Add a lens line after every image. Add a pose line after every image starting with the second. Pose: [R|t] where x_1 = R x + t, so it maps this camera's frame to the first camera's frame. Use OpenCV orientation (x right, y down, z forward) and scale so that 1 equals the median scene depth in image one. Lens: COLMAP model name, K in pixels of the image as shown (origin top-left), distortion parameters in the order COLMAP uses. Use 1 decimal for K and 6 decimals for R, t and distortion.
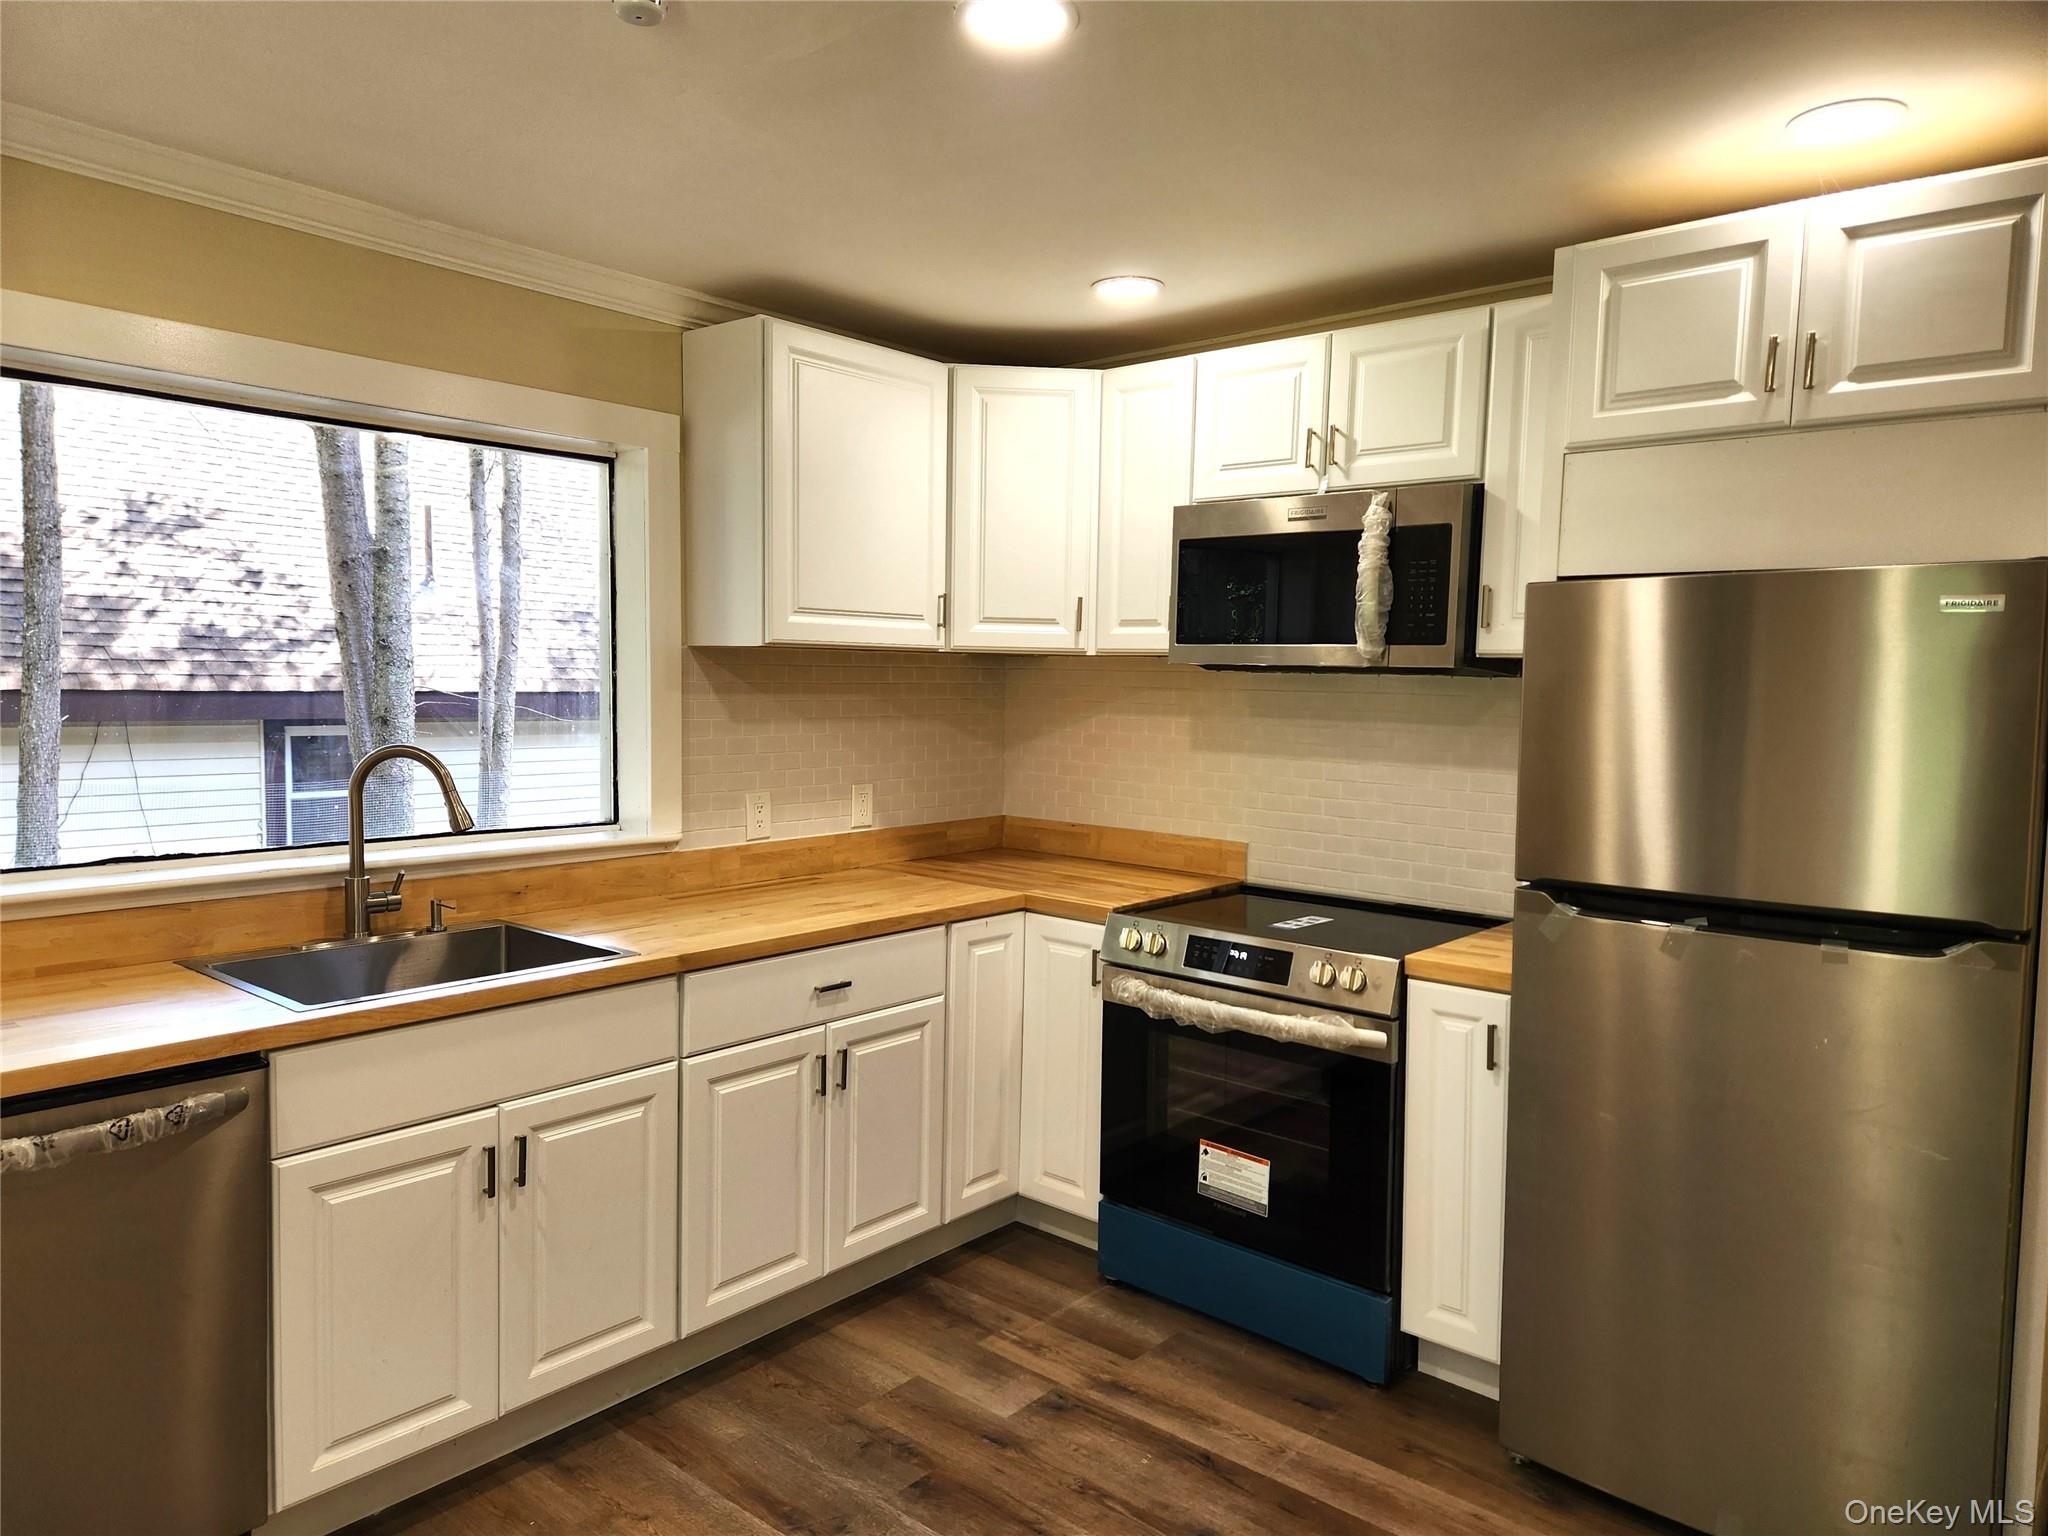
lens RADIAL K [[1398.5, 0, 1004.1], [0, 1398.5, 778.0], [0, 0, 1]] dist [0.077651, -0.055800]
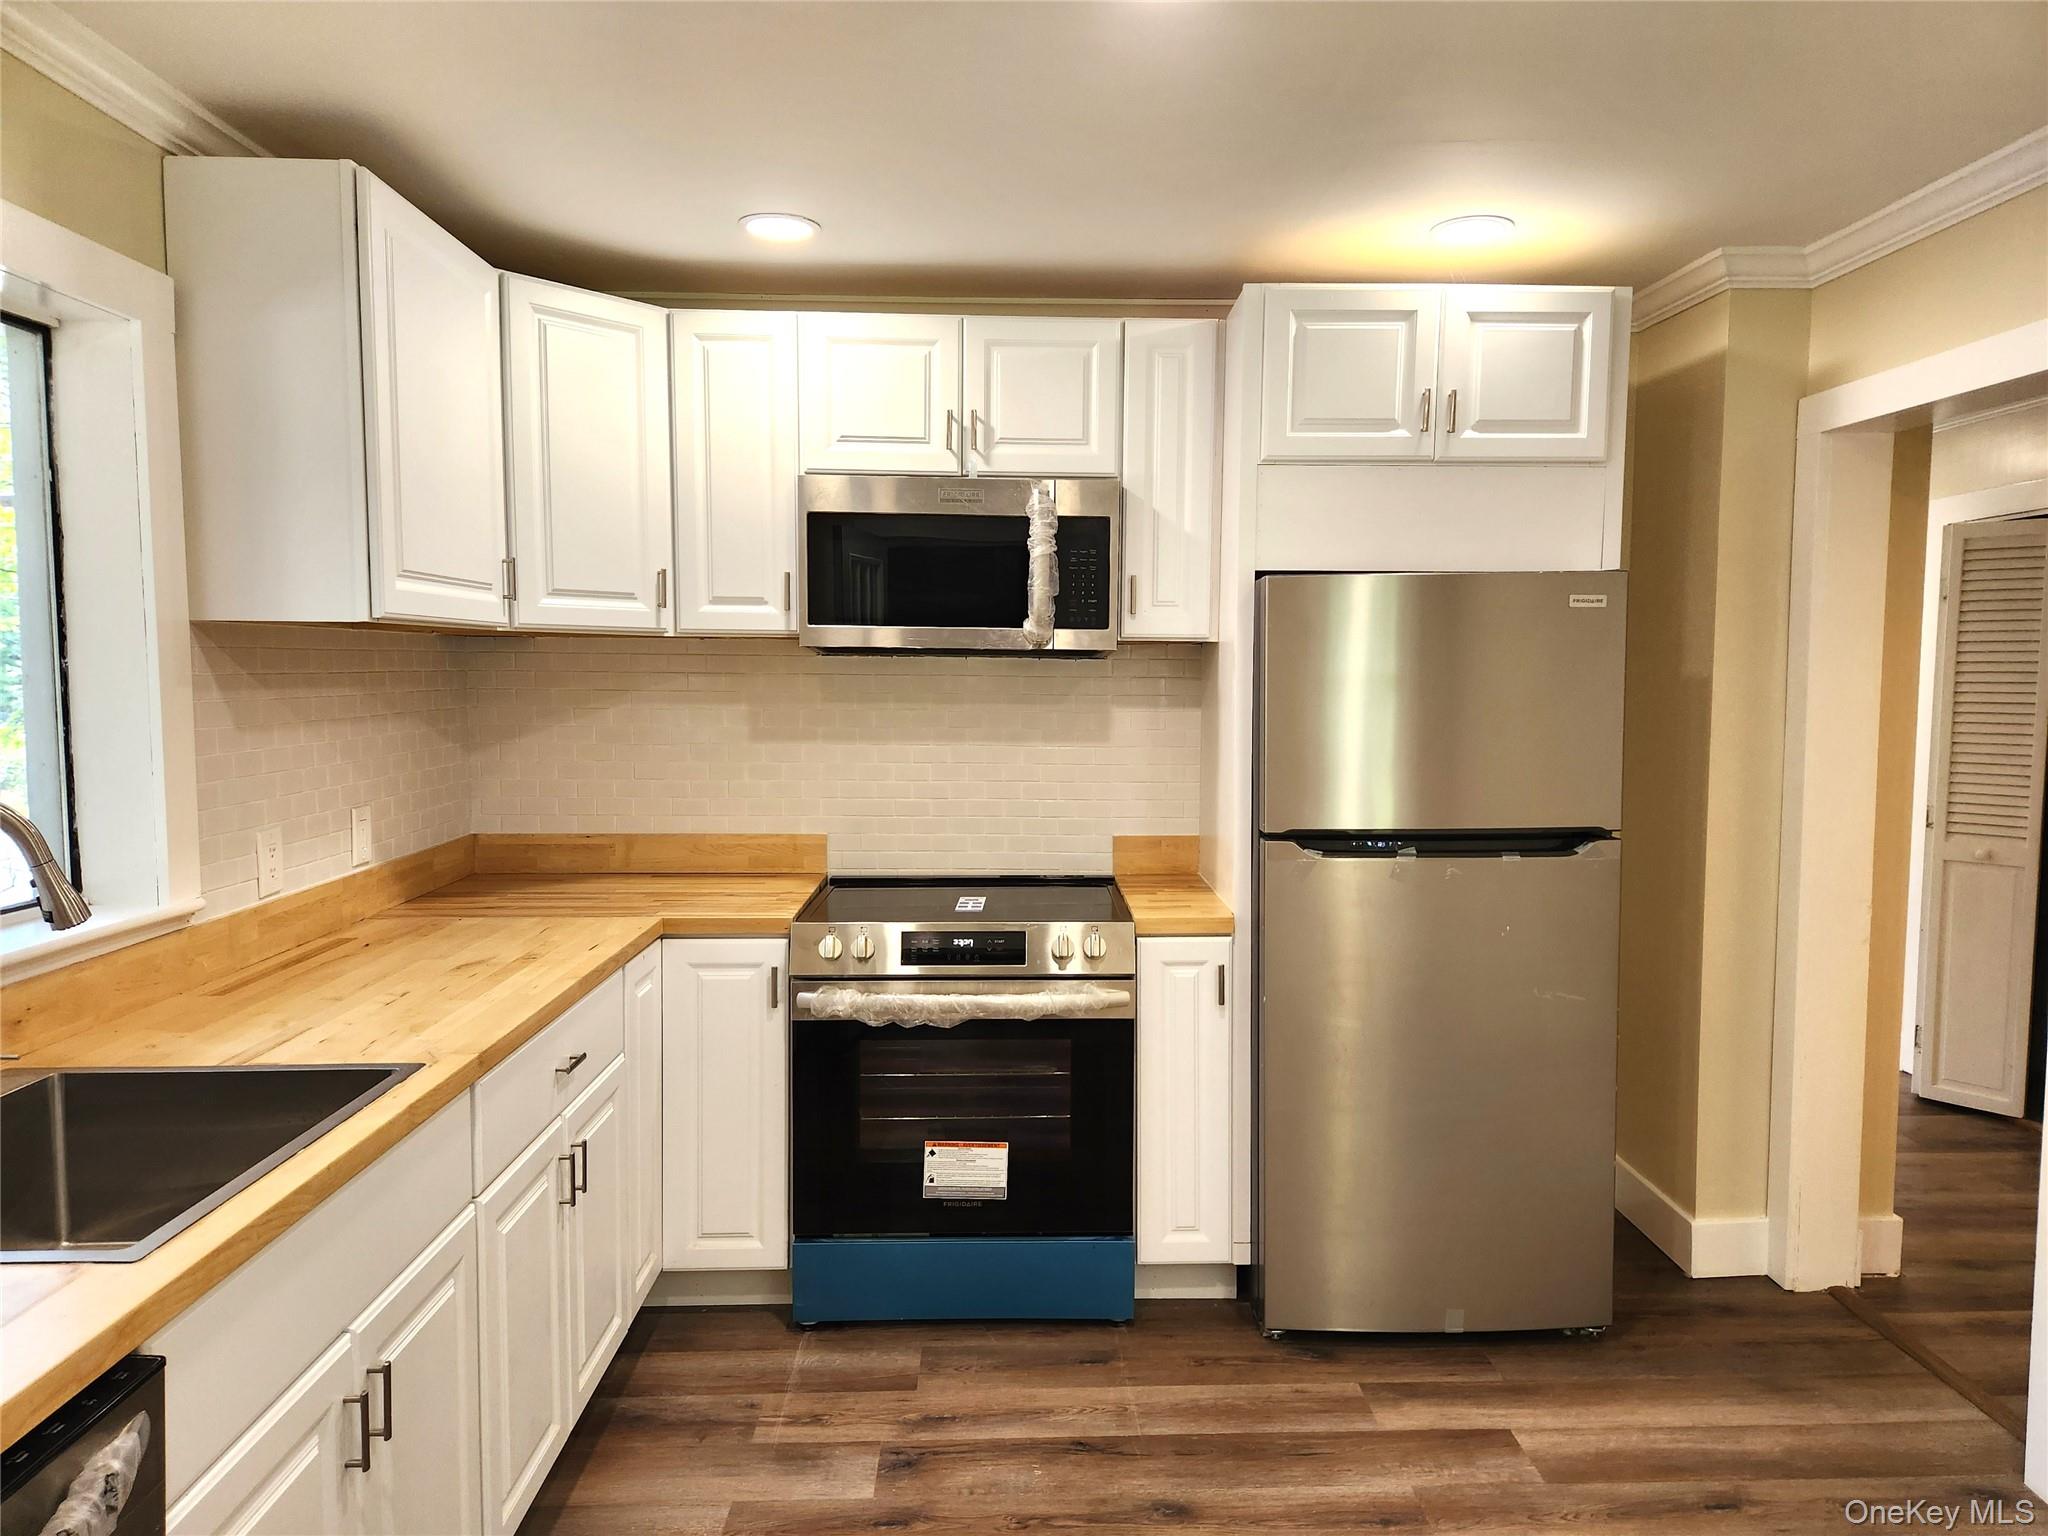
lens RADIAL K [[1398.5, 0, 1088.5], [0, 1398.5, 769.6], [0, 0, 1]] dist [0.077651, -0.055800]
pose [[0.725322, -0.064367, 0.685394, -0.435138], [0.060627, 0.997723, 0.029540, -0.018752], [-0.685735, 0.020127, 0.727573, 0.226911]]
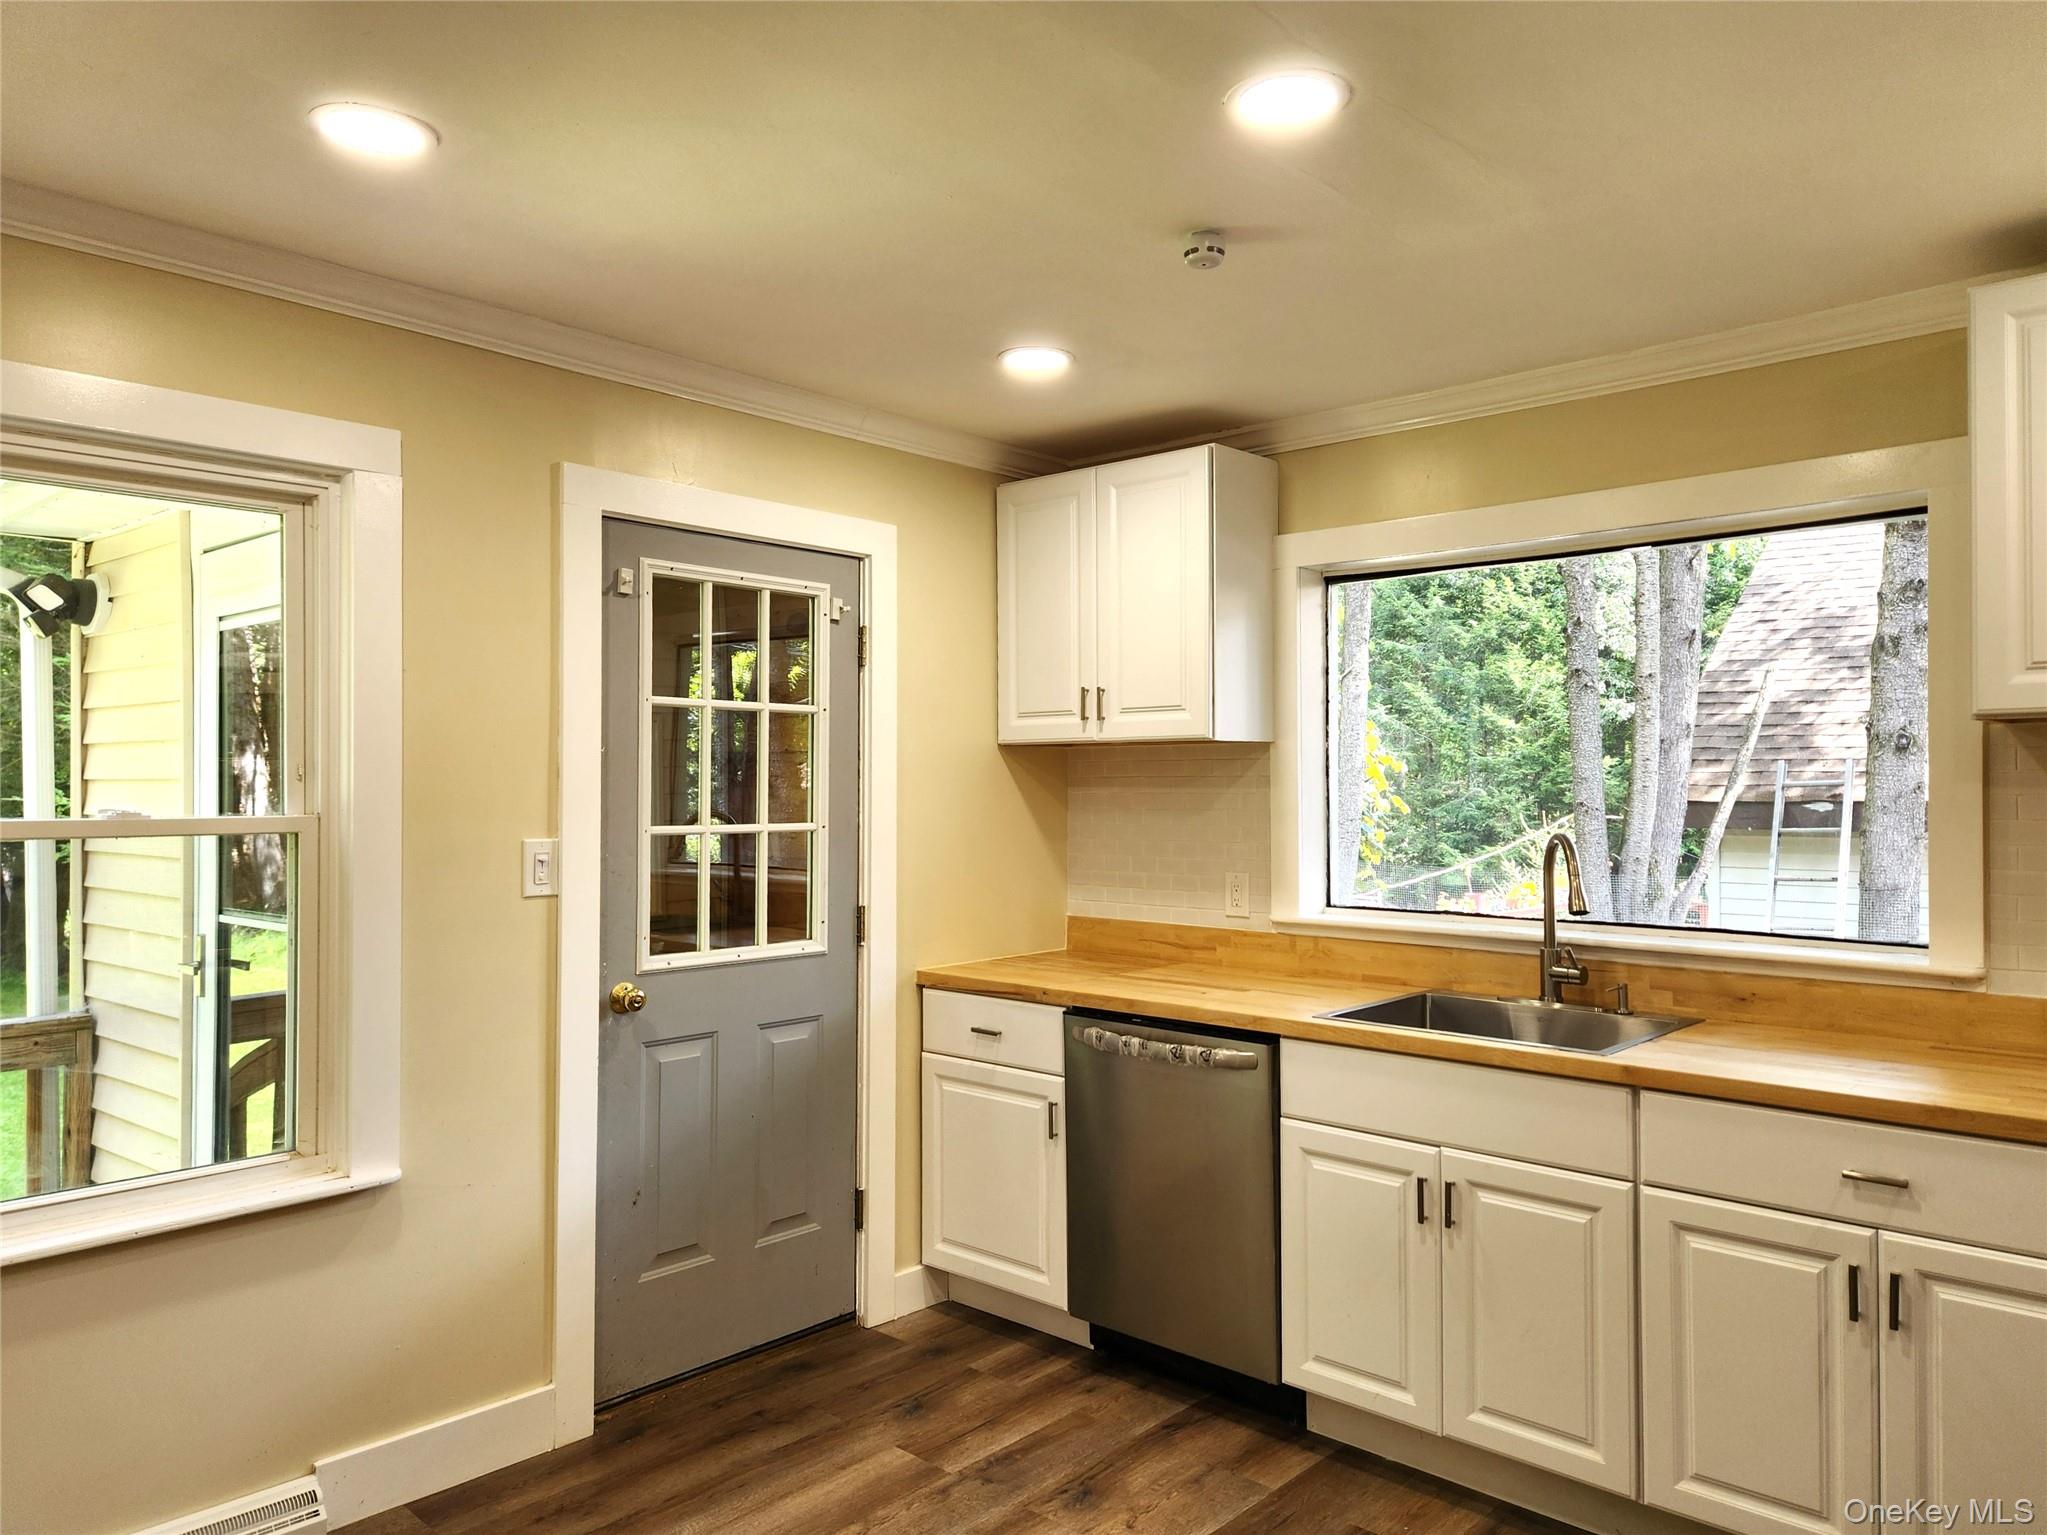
lens RADIAL K [[1397.8, 0, 1016.5], [0, 1397.8, 771.6], [0, 0, 1]] dist [0.077651, -0.055800]
pose [[-0.021816, -0.020795, -0.999546, 0.633525], [-0.073913, 0.997081, -0.019130, -0.016397], [0.997026, 0.073462, -0.023289, 0.543055]]
